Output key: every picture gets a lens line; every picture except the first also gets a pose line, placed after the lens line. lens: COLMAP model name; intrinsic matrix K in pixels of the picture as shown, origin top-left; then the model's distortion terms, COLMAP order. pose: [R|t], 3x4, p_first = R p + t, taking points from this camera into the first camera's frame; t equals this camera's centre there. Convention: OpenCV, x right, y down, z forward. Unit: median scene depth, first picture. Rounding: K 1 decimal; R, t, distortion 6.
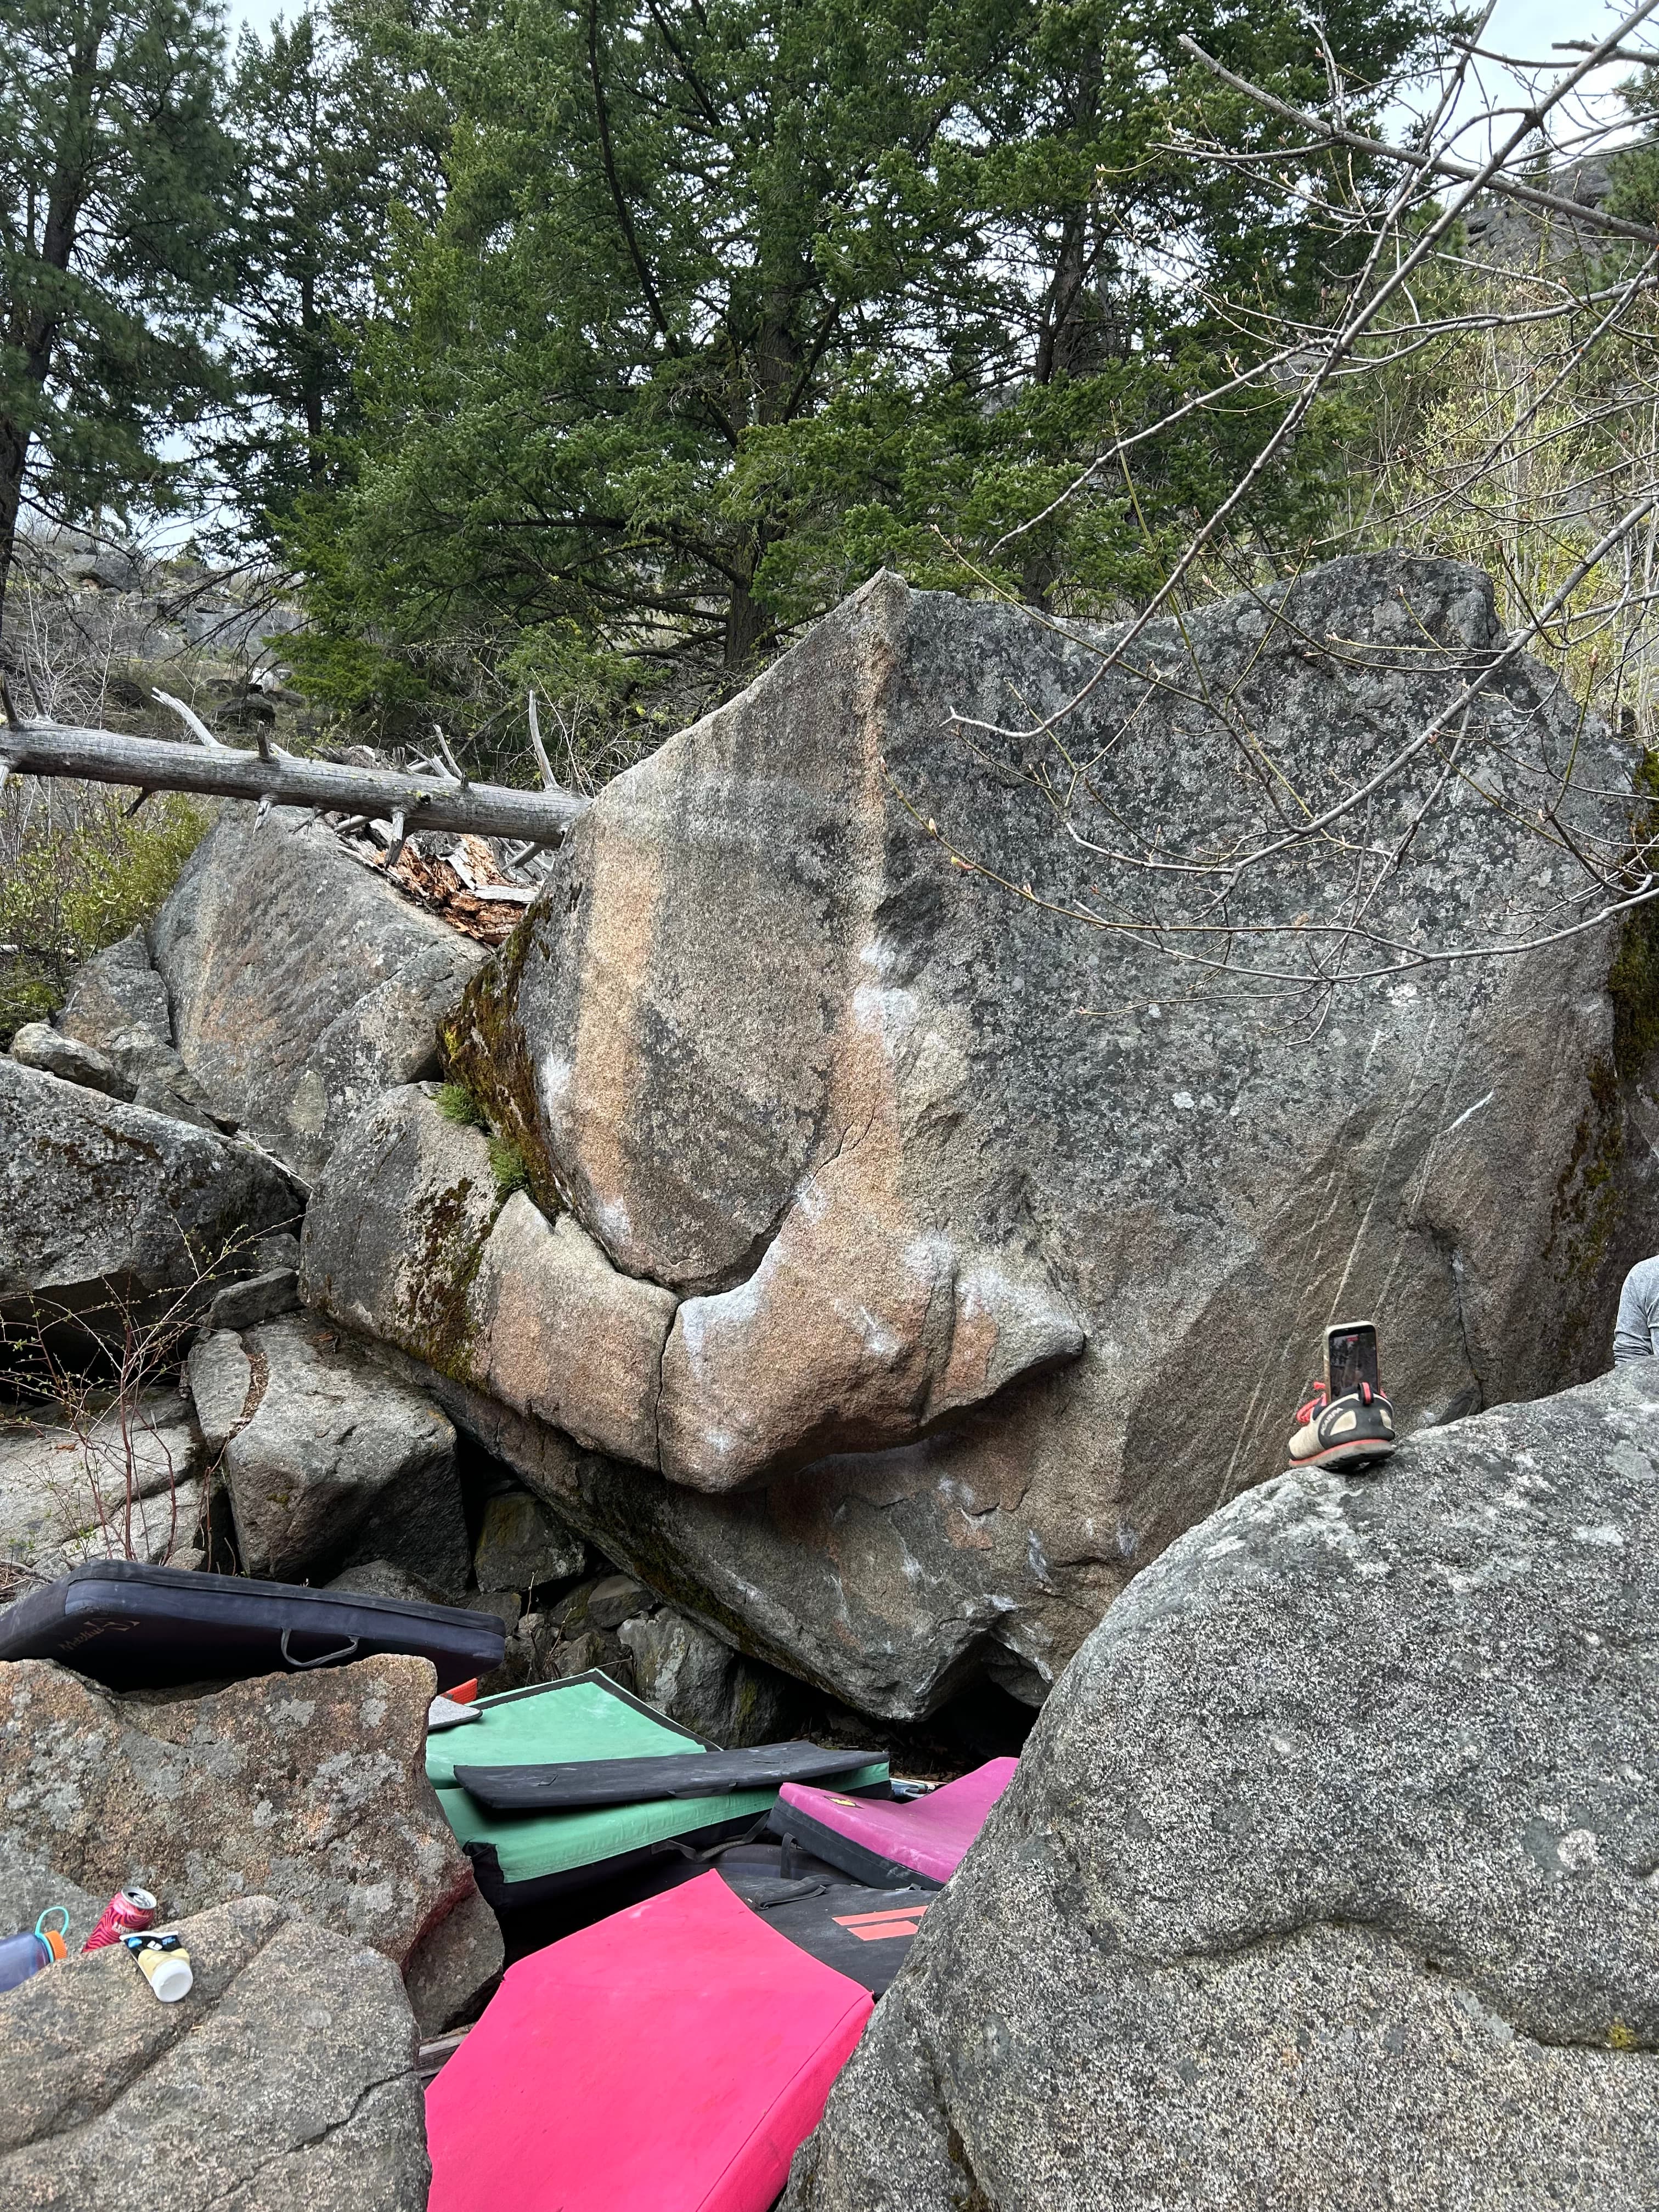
lens RADIAL K [[1661.7, 0, 829.9], [0, 1661.7, 1105.4], [0, 0, 1]] dist [-0.002759, -0.000829]
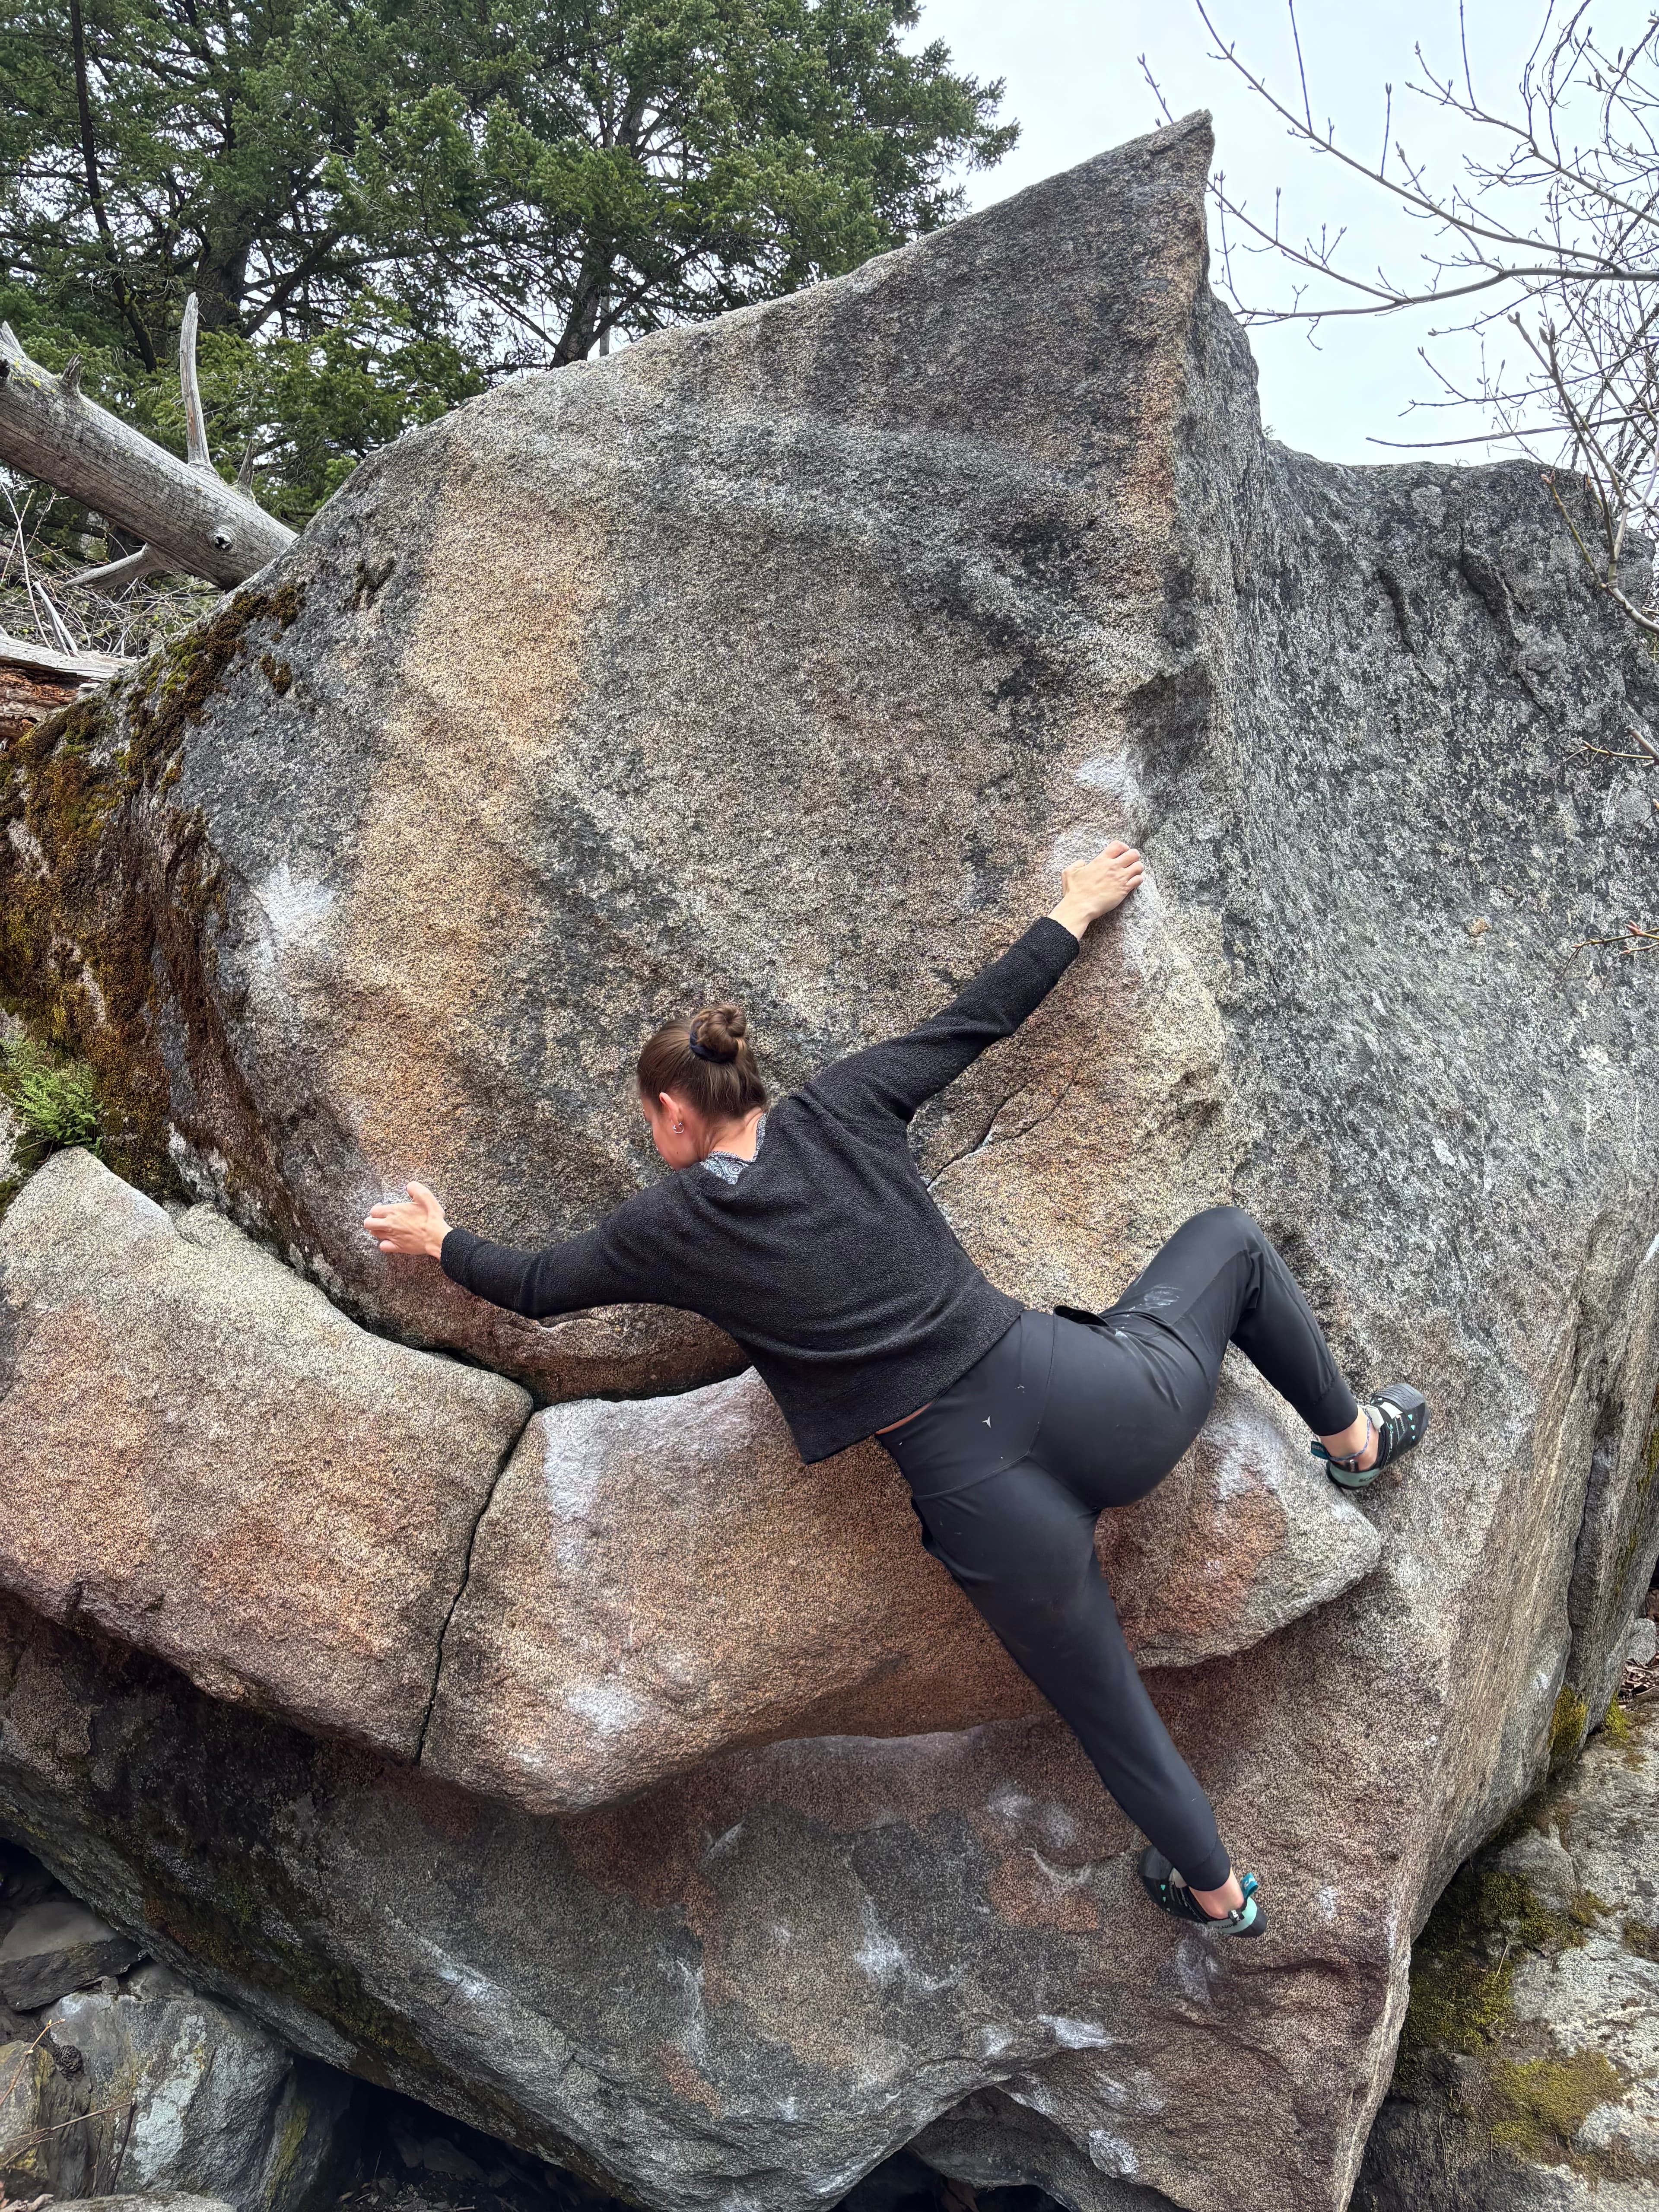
lens RADIAL K [[1661.7, 0, 828.9], [0, 1661.7, 1107.7], [0, 0, 1]] dist [-0.002759, -0.000829]
pose [[0.887258, 0.171319, 0.428279, -0.236275], [-0.135448, 0.984304, -0.113134, 0.076061], [-0.440939, 0.042369, 0.896537, 0.526962]]
